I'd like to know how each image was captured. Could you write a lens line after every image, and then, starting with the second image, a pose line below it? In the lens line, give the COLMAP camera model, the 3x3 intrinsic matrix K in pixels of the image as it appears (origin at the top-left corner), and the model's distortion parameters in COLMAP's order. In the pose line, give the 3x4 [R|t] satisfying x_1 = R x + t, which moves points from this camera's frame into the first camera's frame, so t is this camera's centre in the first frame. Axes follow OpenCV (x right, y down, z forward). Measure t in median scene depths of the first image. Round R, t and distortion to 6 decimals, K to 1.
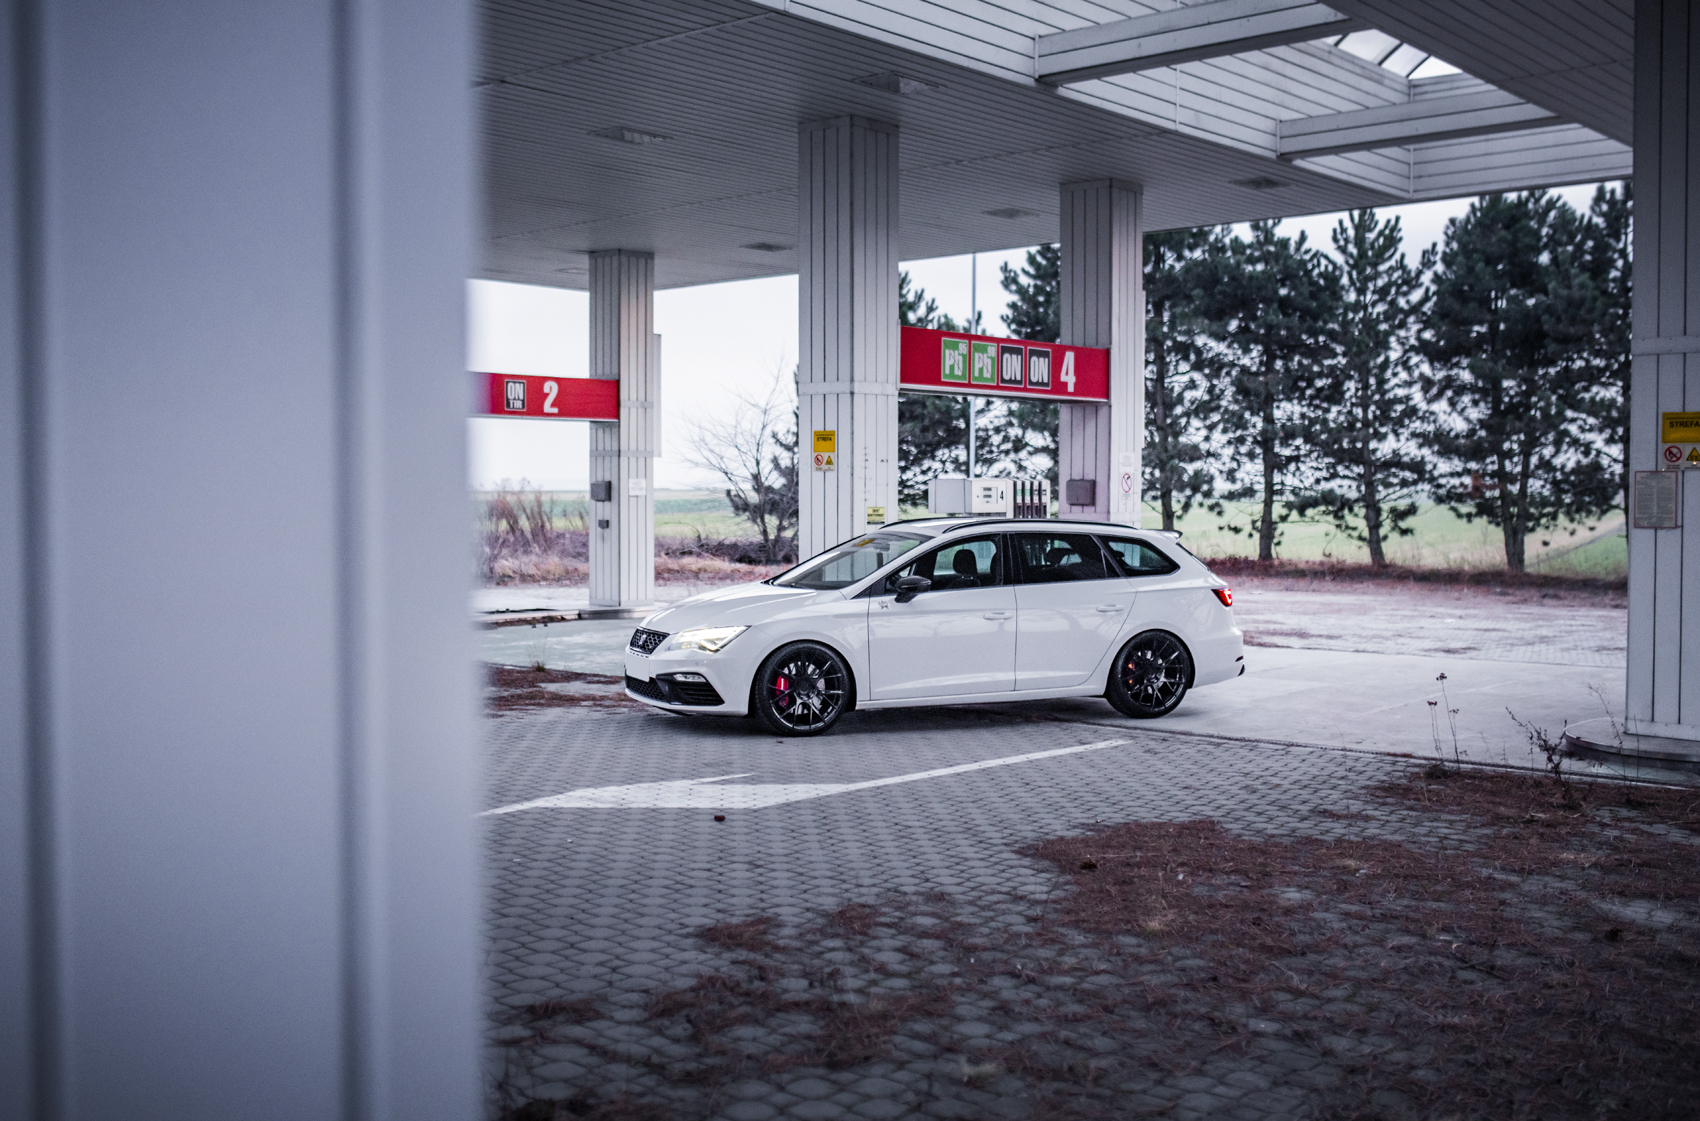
lens RADIAL K [[1783.9, 0, 850.0], [0, 1783.9, 560.5], [0, 0, 1]] dist [0.016301, 0.012733]
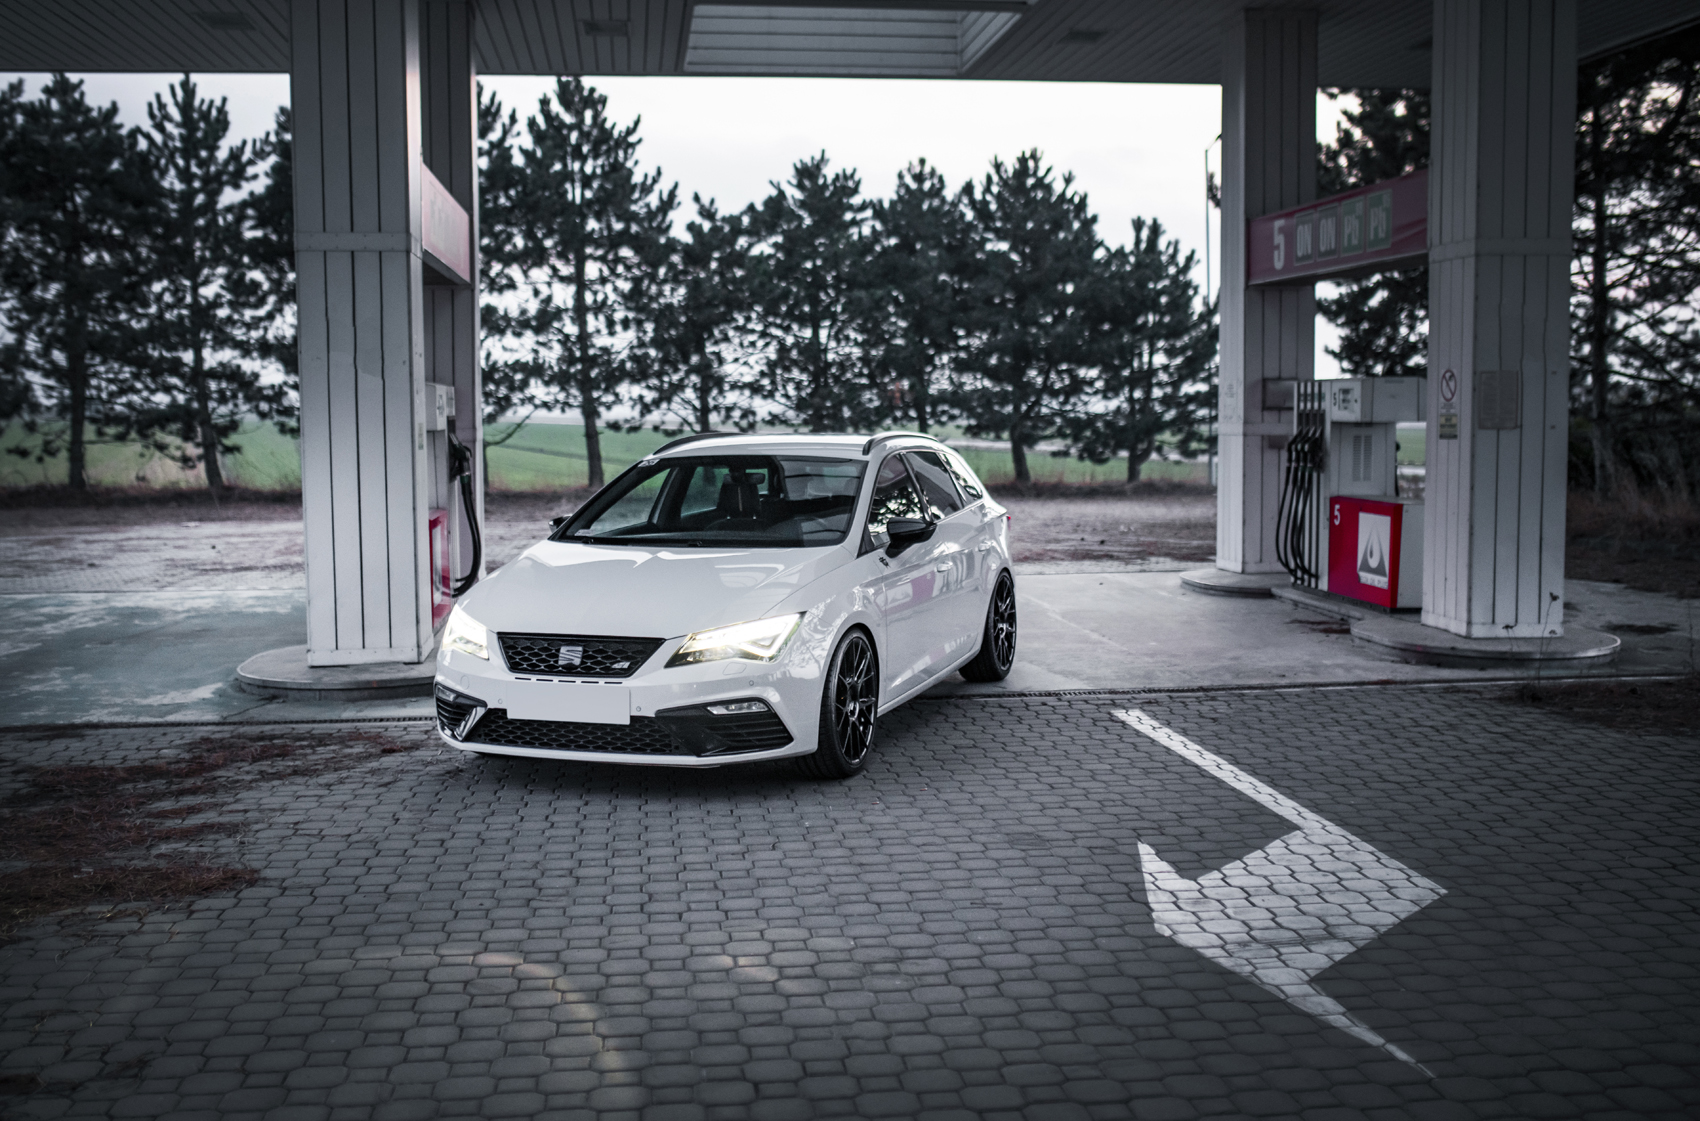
lens RADIAL K [[1759.4, 0, 853.8], [0, 1759.4, 538.0], [0, 0, 1]] dist [-0.018977, 0.020700]
pose [[0.664816, -0.064229, 0.744240, -0.248384], [0.037527, 0.997910, 0.052600, -0.010383], [-0.746064, -0.007040, 0.665838, 0.287065]]
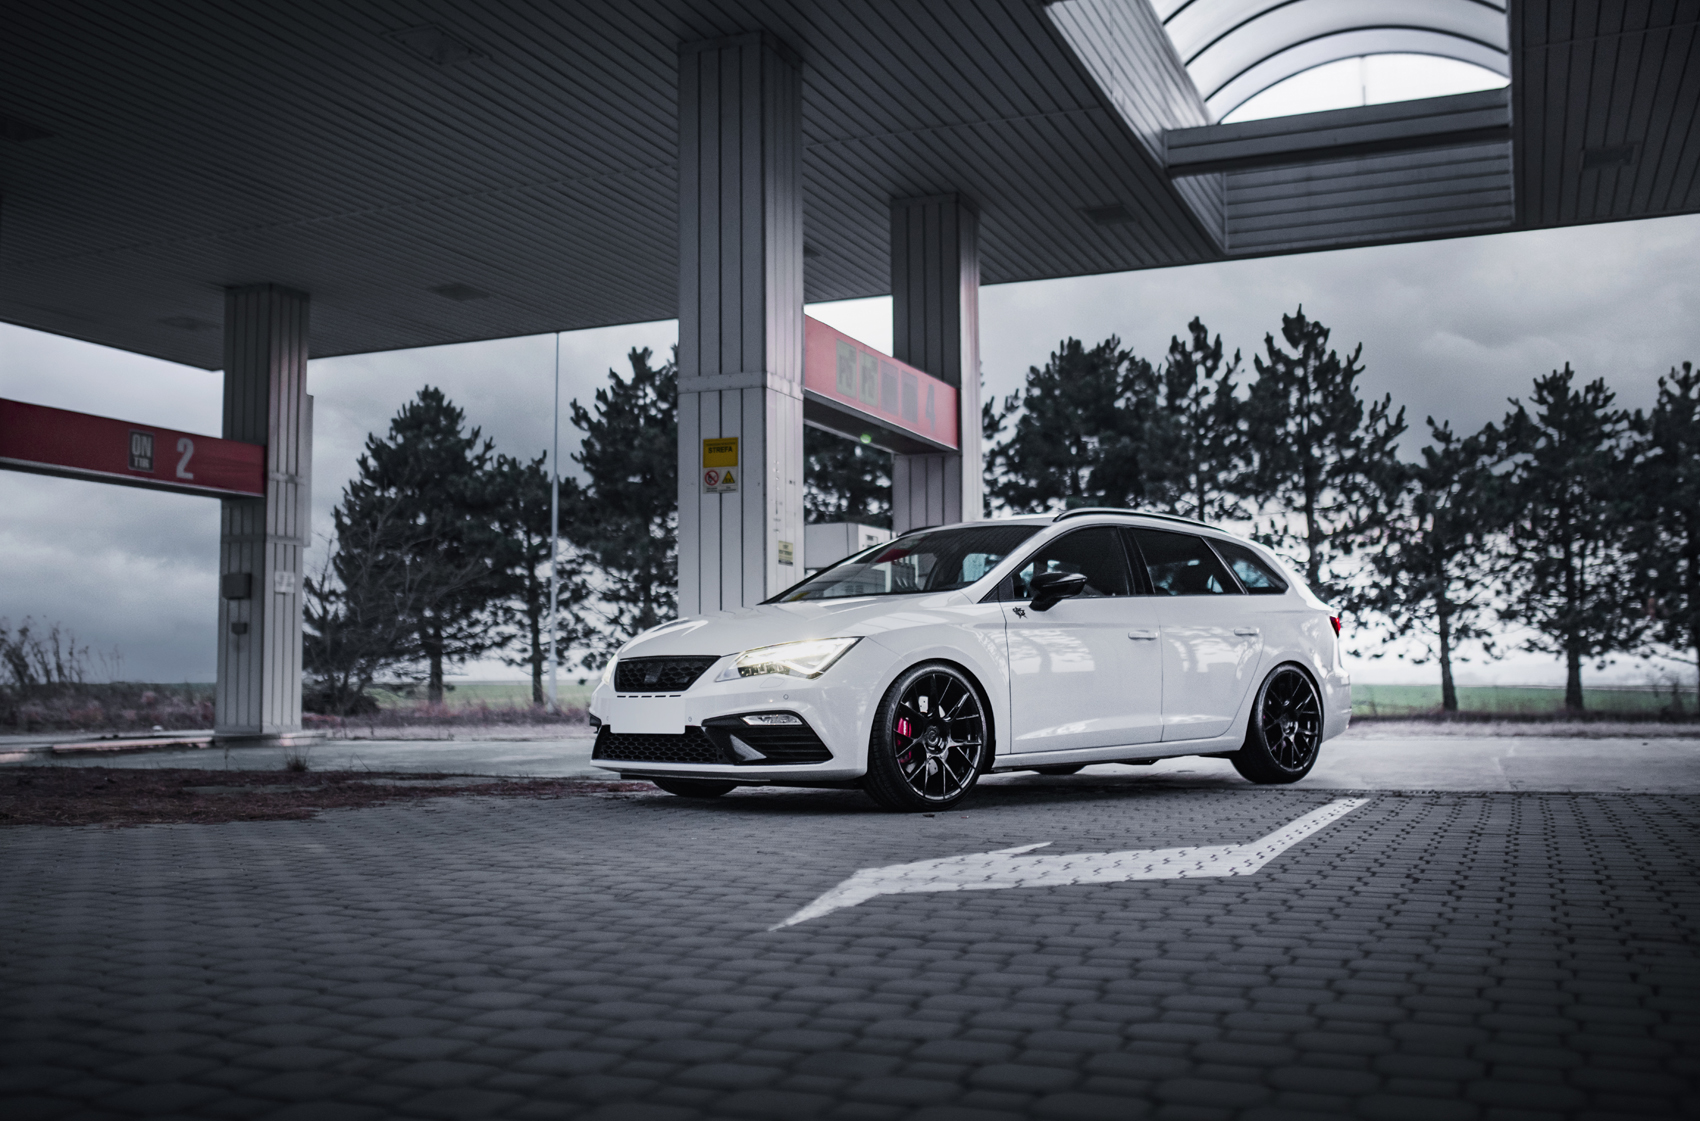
lens RADIAL K [[1703.1, 0, 850.0], [0, 1703.1, 560.5], [0, 0, 1]] dist [-0.019485, 0.020372]
pose [[0.944499, 0.012180, 0.328287, -0.129780], [0.025072, 0.993725, -0.109002, 0.037699], [-0.327555, 0.111183, 0.938268, 0.209772]]
